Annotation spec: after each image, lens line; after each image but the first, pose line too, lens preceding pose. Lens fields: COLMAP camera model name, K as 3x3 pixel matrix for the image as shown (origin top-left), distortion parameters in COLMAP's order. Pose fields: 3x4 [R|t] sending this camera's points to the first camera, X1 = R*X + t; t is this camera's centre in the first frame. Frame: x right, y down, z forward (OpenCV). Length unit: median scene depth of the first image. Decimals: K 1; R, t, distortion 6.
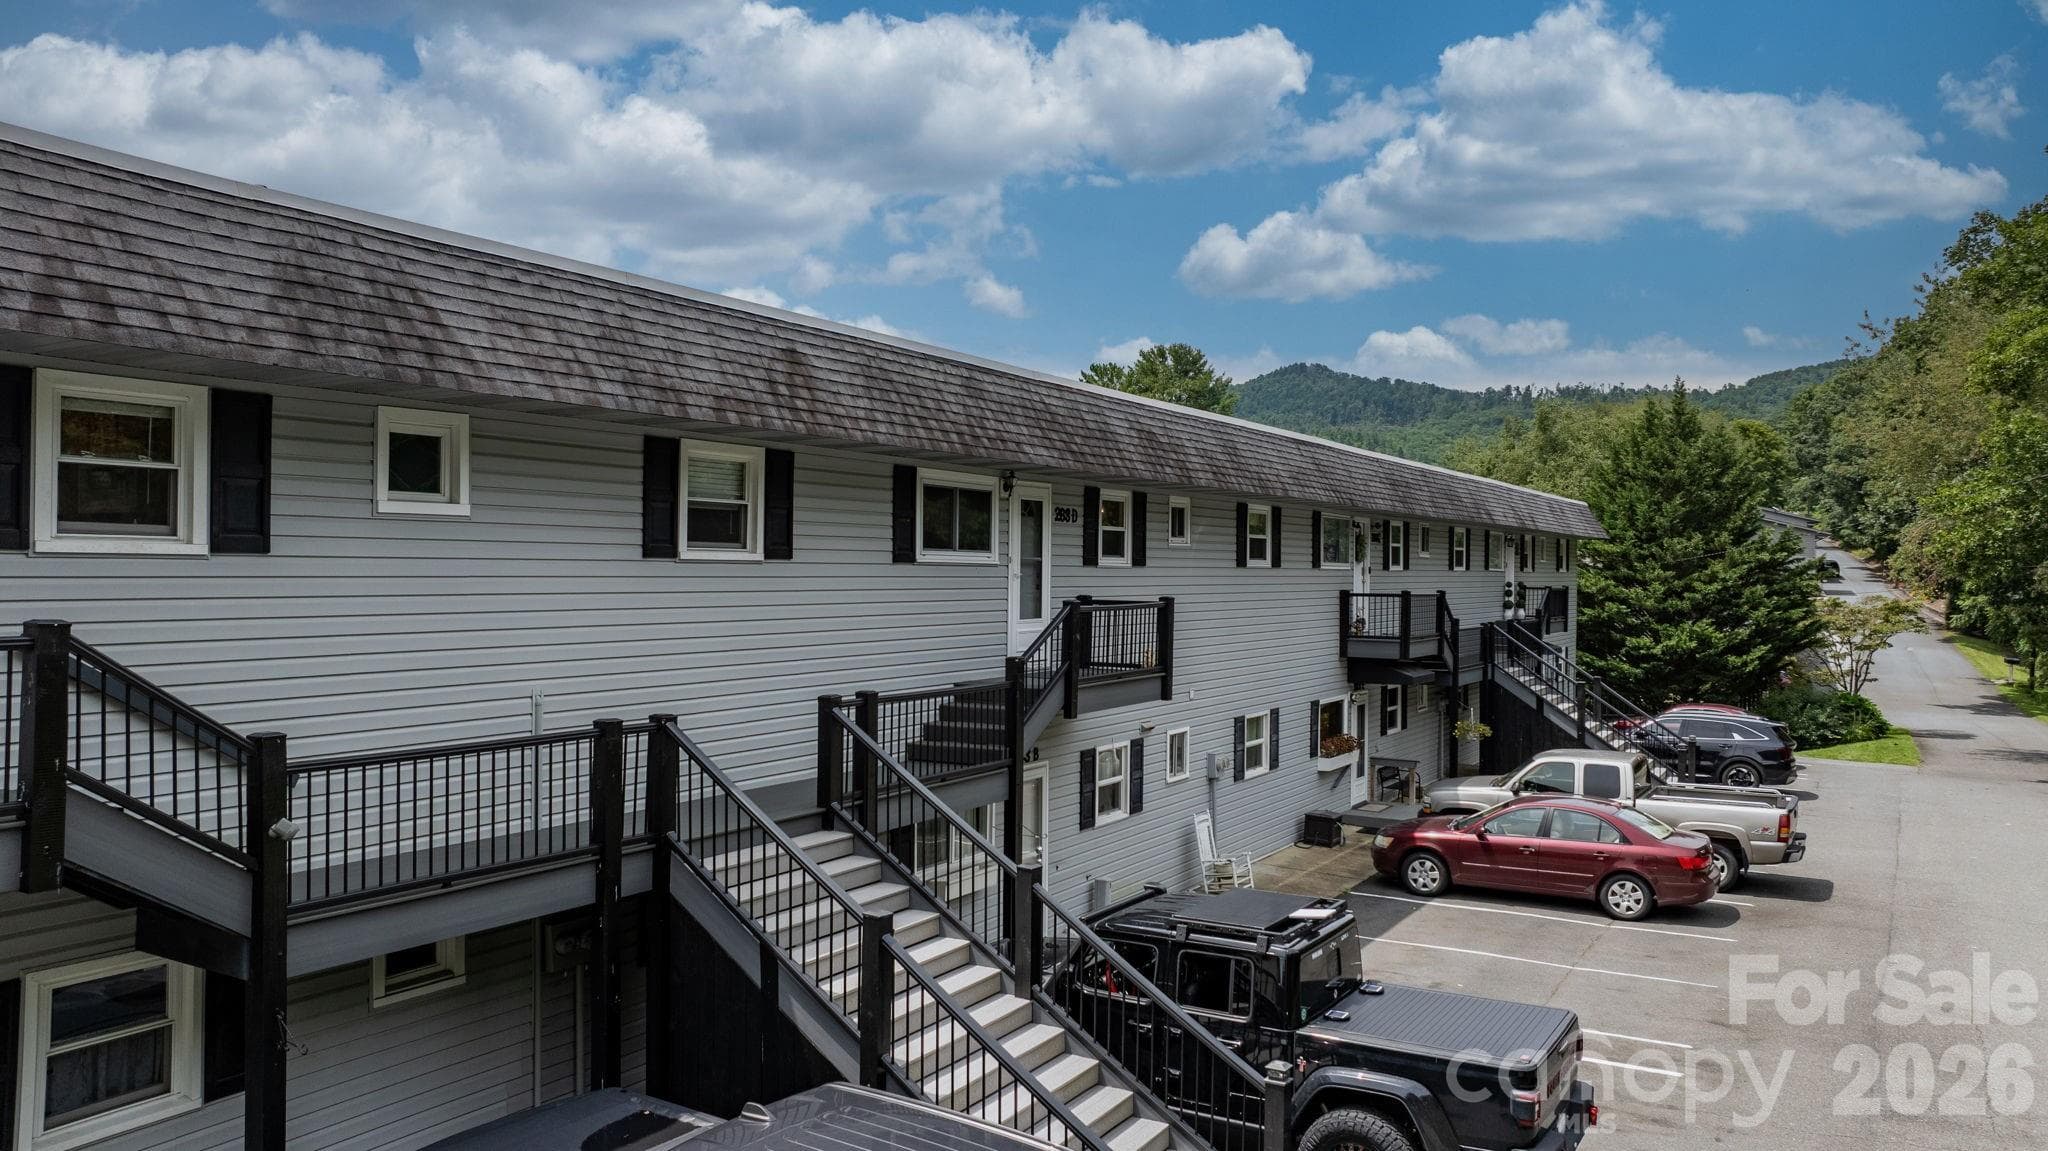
lens RADIAL K [[1455.6, 0, 1028.9], [0, 1455.6, 518.3], [0, 0, 1]] dist [-0.018092, -0.003523]
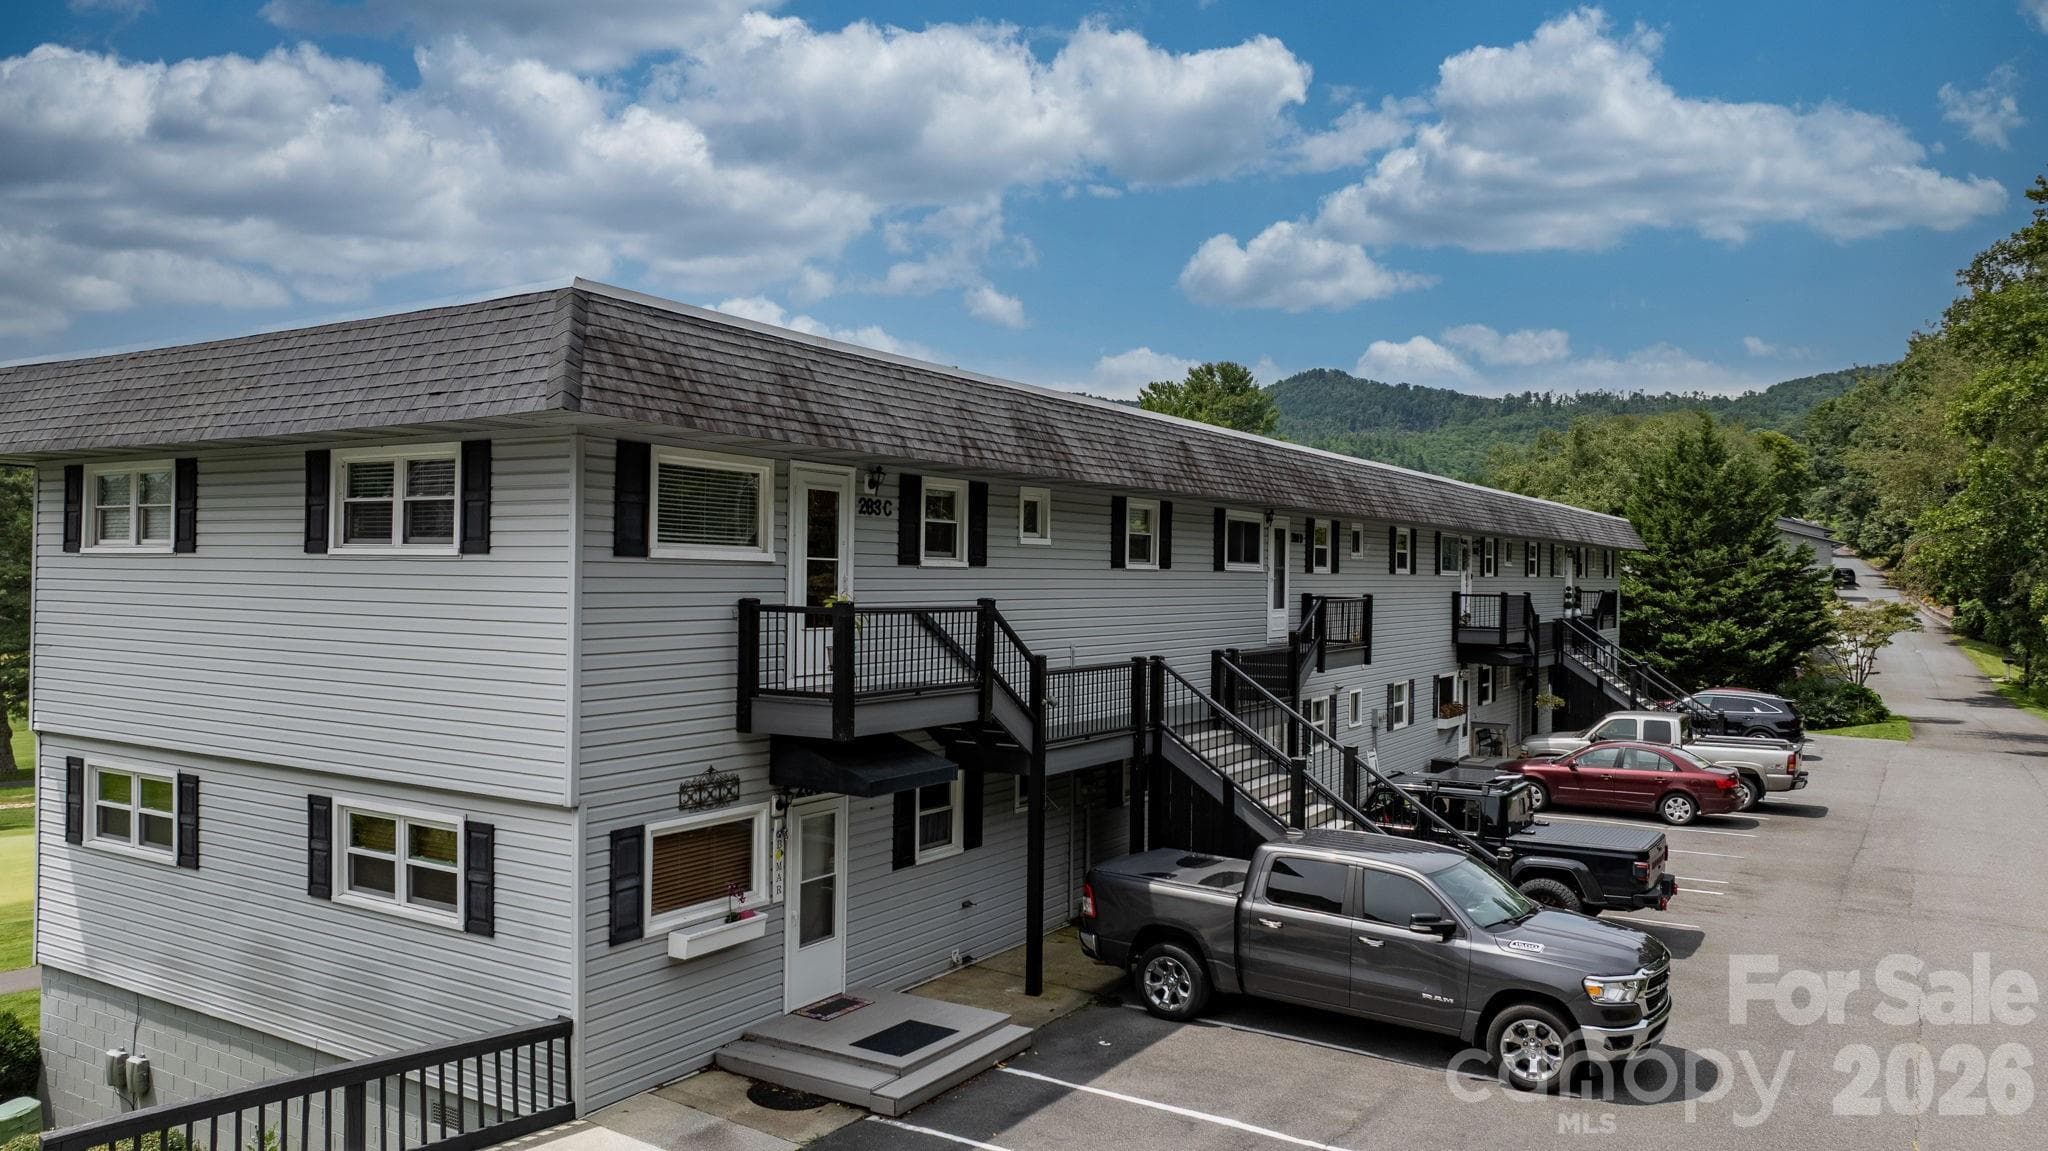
lens RADIAL K [[1455.6, 0, 1028.9], [0, 1455.6, 518.3], [0, 0, 1]] dist [-0.018092, -0.003523]
pose [[0.999932, 0.003136, -0.011263, -0.138835], [-0.003171, 0.999990, -0.003133, -0.010307], [0.011254, 0.003168, 0.999932, -0.283714]]
